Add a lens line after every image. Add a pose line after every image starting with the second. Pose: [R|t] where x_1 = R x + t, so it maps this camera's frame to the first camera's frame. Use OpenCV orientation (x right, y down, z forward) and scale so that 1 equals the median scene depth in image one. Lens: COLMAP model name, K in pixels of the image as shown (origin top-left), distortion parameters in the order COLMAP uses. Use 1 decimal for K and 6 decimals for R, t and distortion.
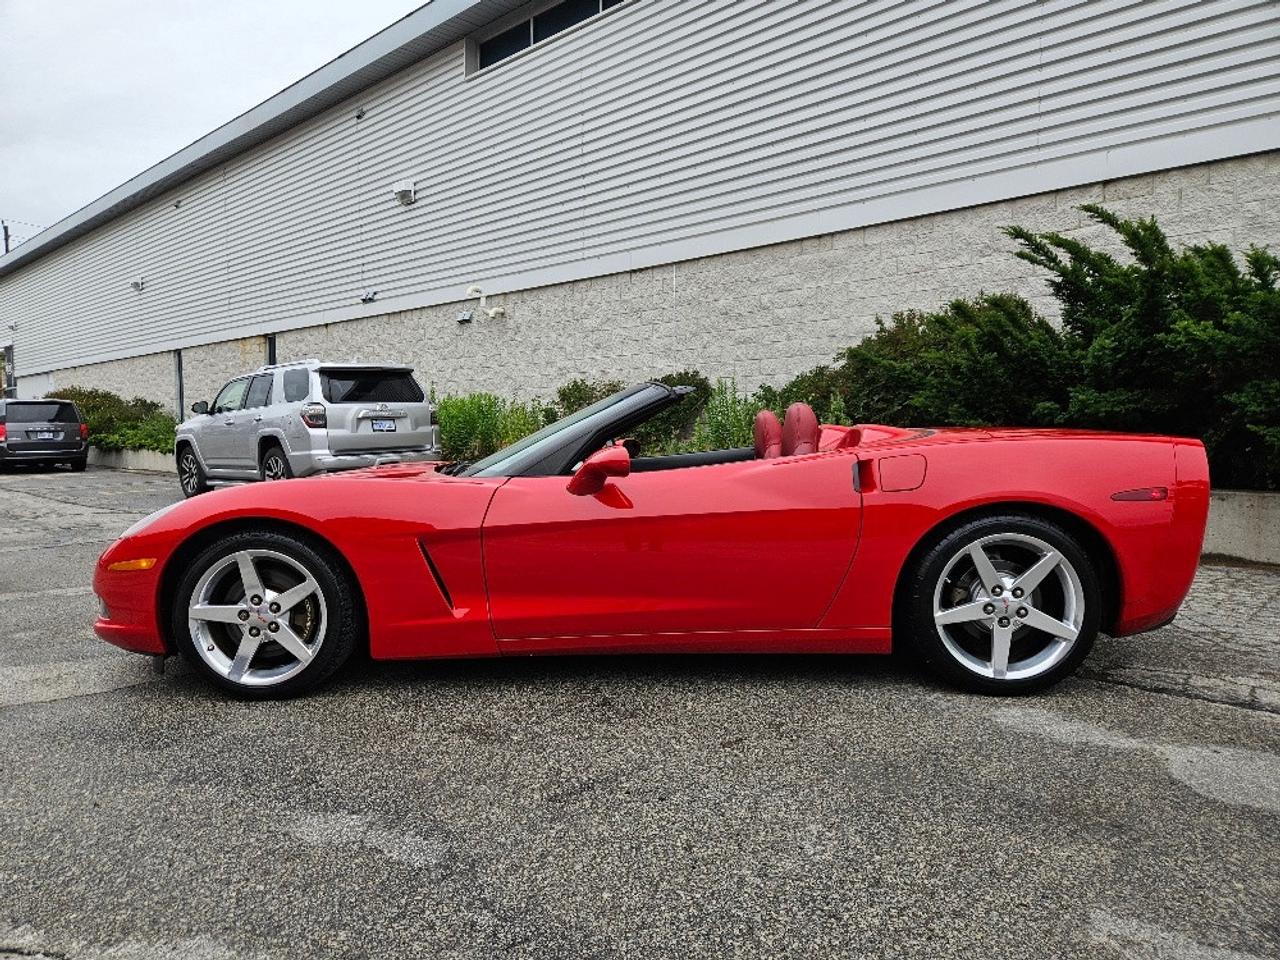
lens RADIAL K [[846.2, 0, 640.0], [0, 846.2, 480.0], [0, 0, 1]] dist [0.069736, -0.053409]
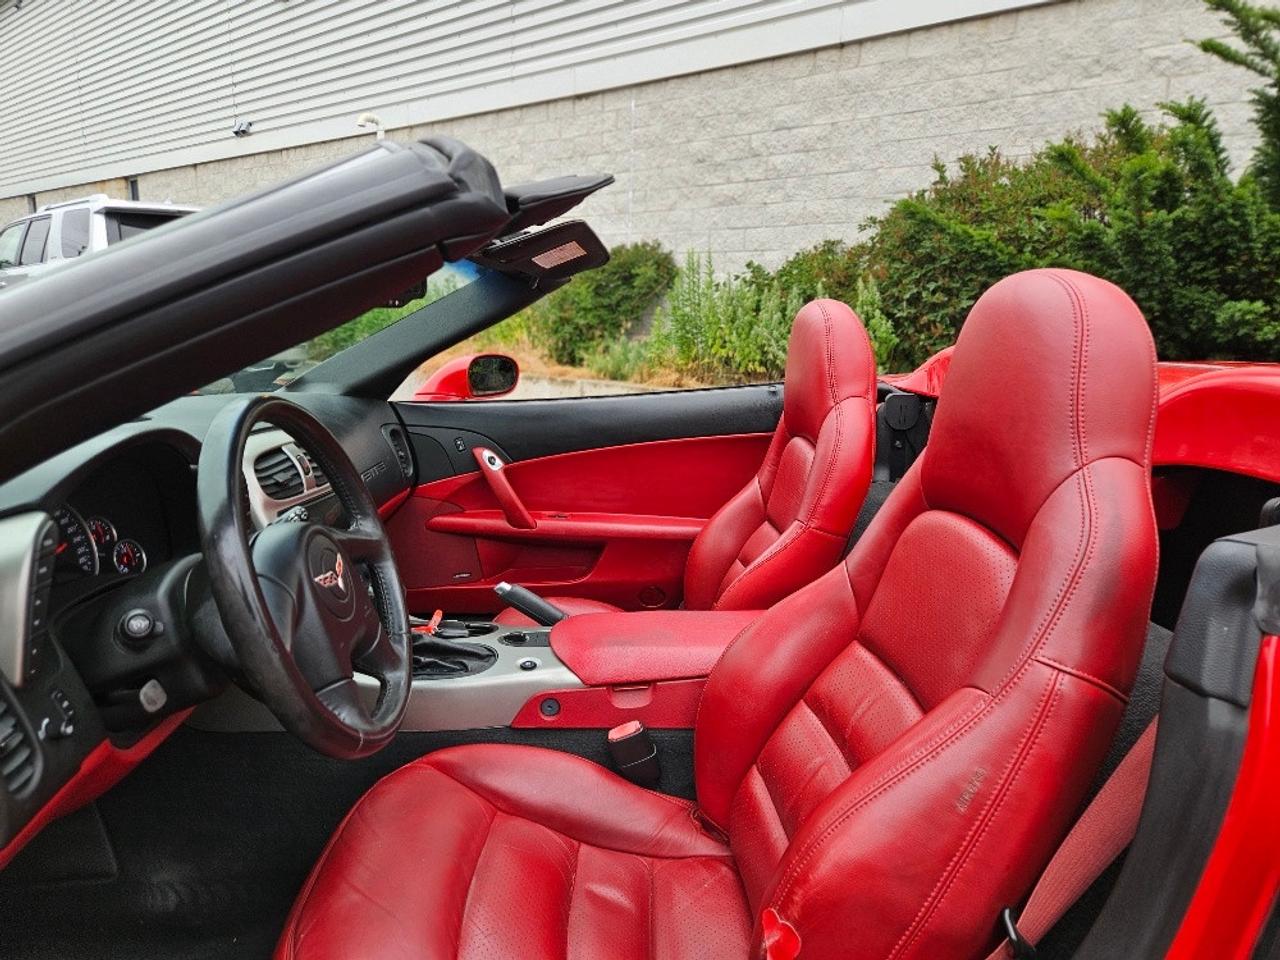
lens RADIAL K [[841.1, 0, 646.6], [0, 841.1, 483.7], [0, 0, 1]] dist [0.085073, -0.071131]
pose [[0.997961, 0.027703, 0.057498, 0.023532], [-0.035245, 0.990273, 0.134599, -0.022505], [-0.053210, -0.136351, 0.989231, 0.288424]]
